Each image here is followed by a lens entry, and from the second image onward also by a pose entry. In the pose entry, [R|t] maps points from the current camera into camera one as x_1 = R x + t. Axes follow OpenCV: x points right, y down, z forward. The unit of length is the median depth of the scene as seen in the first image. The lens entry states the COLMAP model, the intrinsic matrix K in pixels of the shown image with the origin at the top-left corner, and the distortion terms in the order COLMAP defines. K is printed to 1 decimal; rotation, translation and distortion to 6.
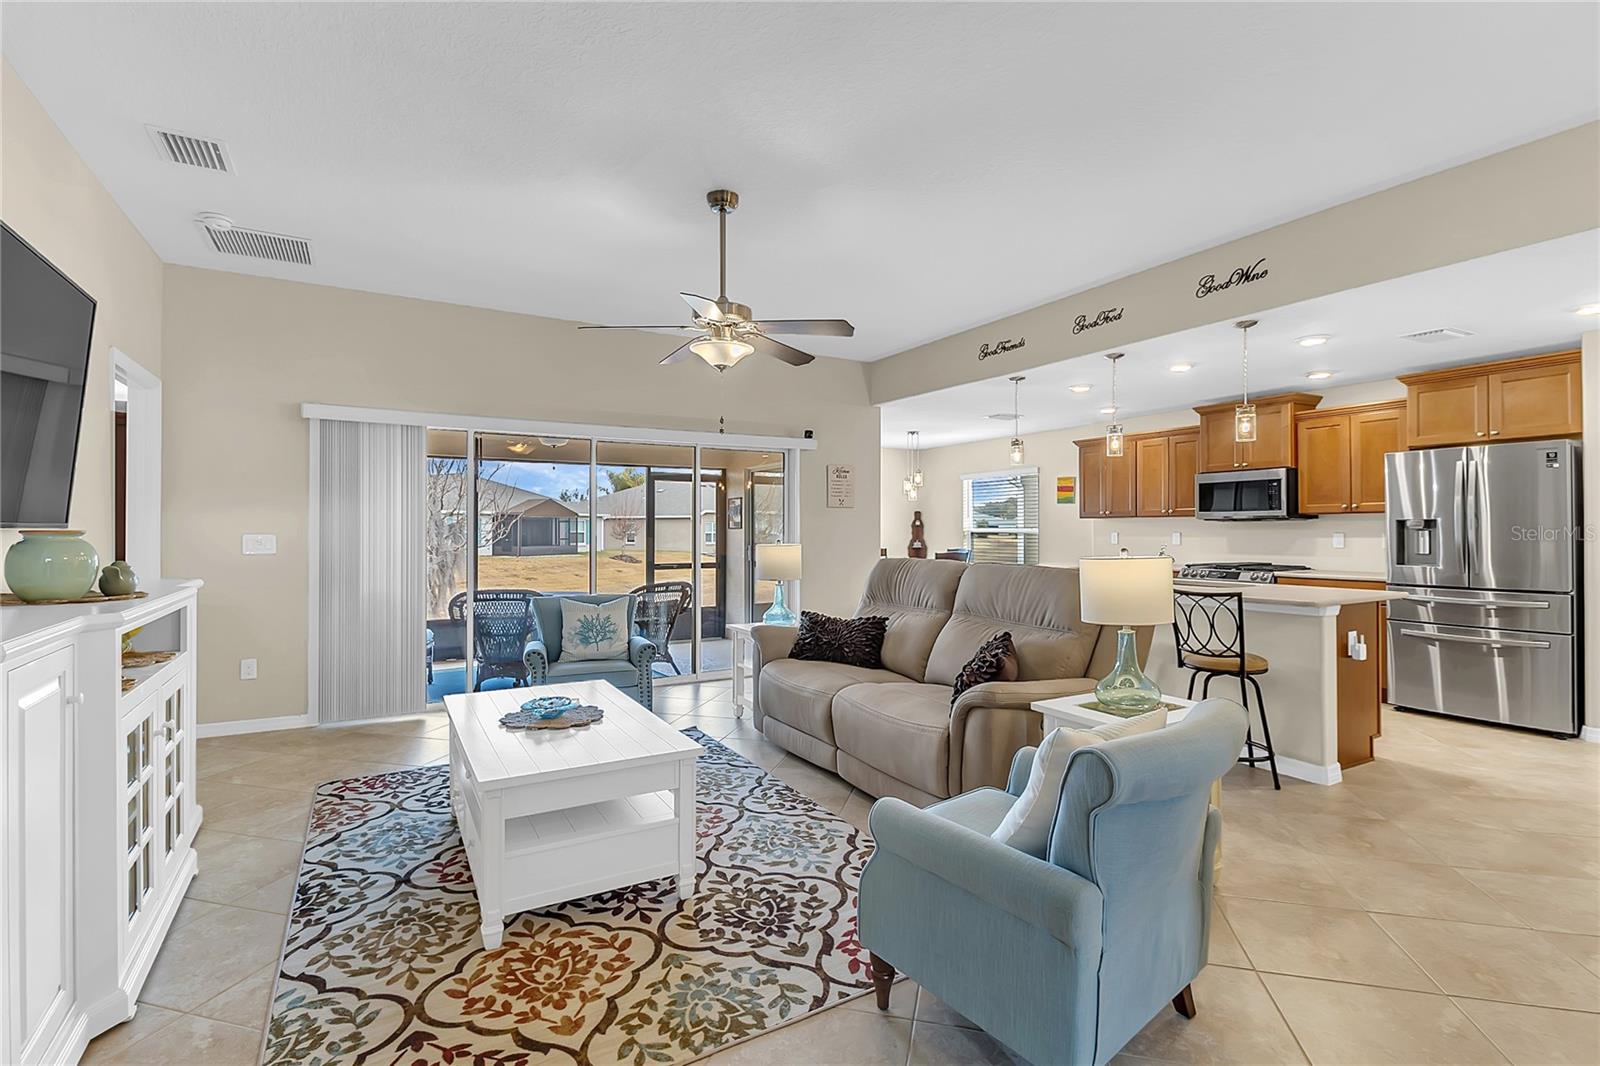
lens RADIAL K [[737.3, 0, 803.6], [0, 737.3, 531.5], [0, 0, 1]] dist [0.001398, 0.000010]
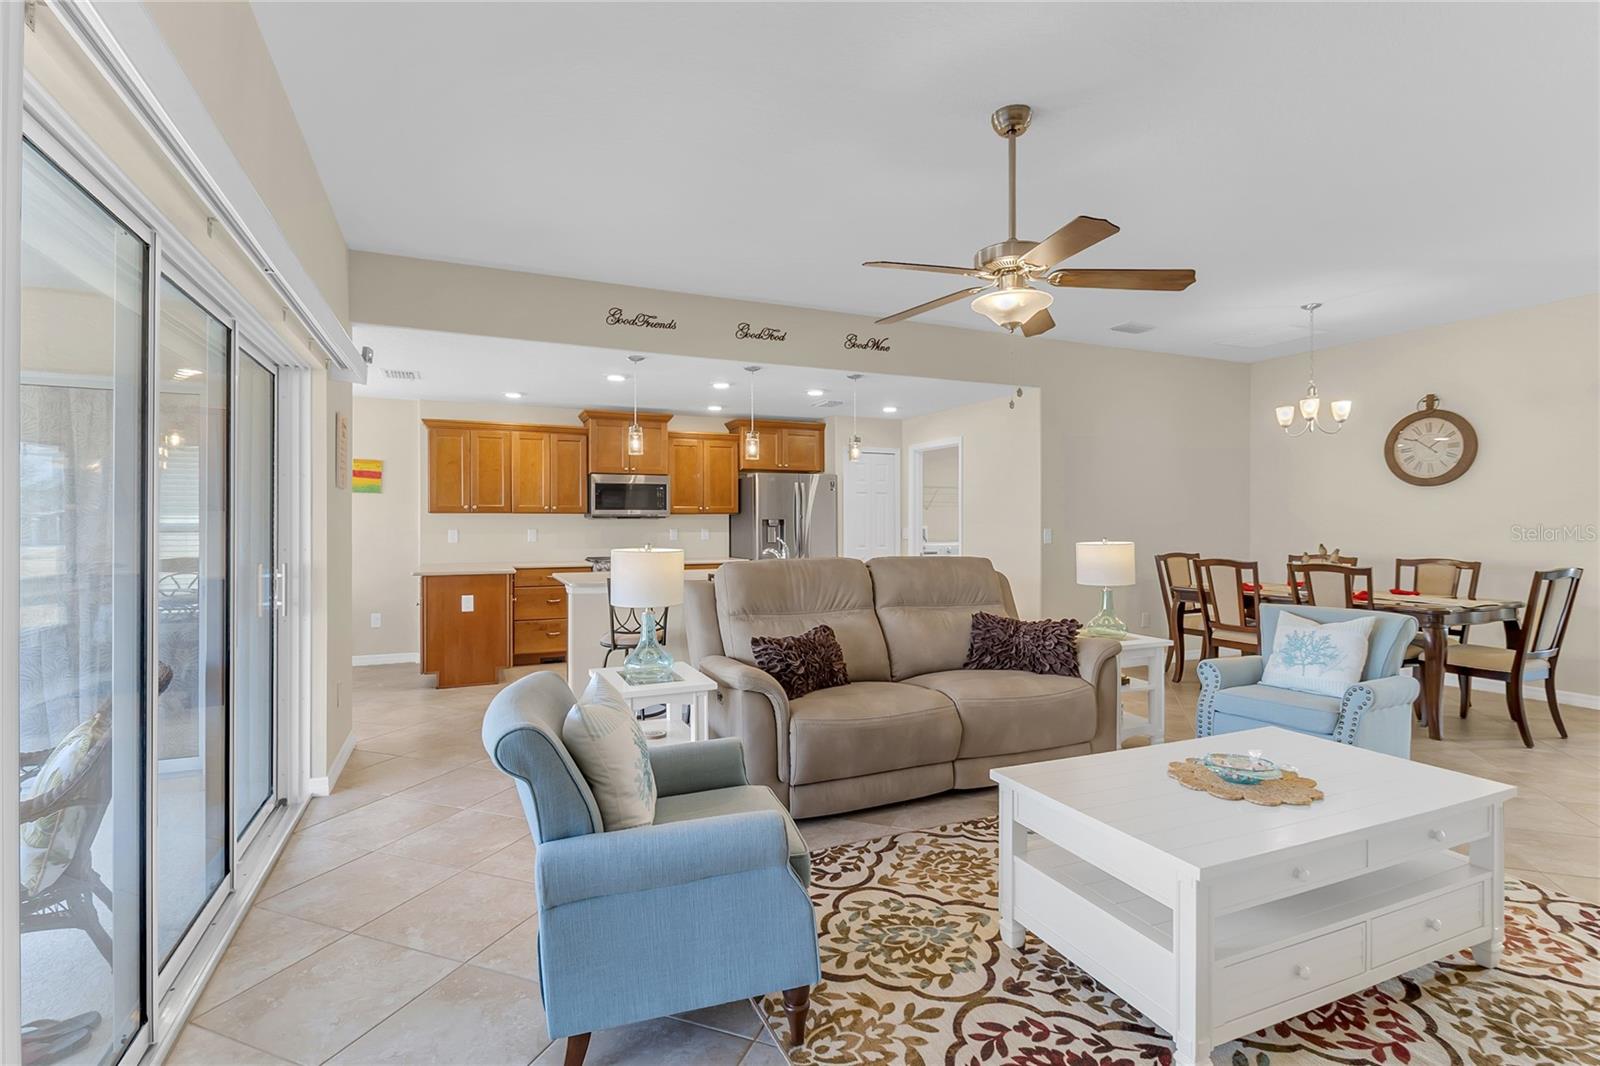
lens RADIAL K [[737.3, 0, 795.4], [0, 737.3, 528.0], [0, 0, 1]] dist [0.001398, 0.000010]
pose [[0.120169, -0.002529, 0.992750, -0.527674], [0.003912, 0.999990, 0.002074, -0.000978], [-0.992746, 0.003635, 0.120178, 0.638431]]
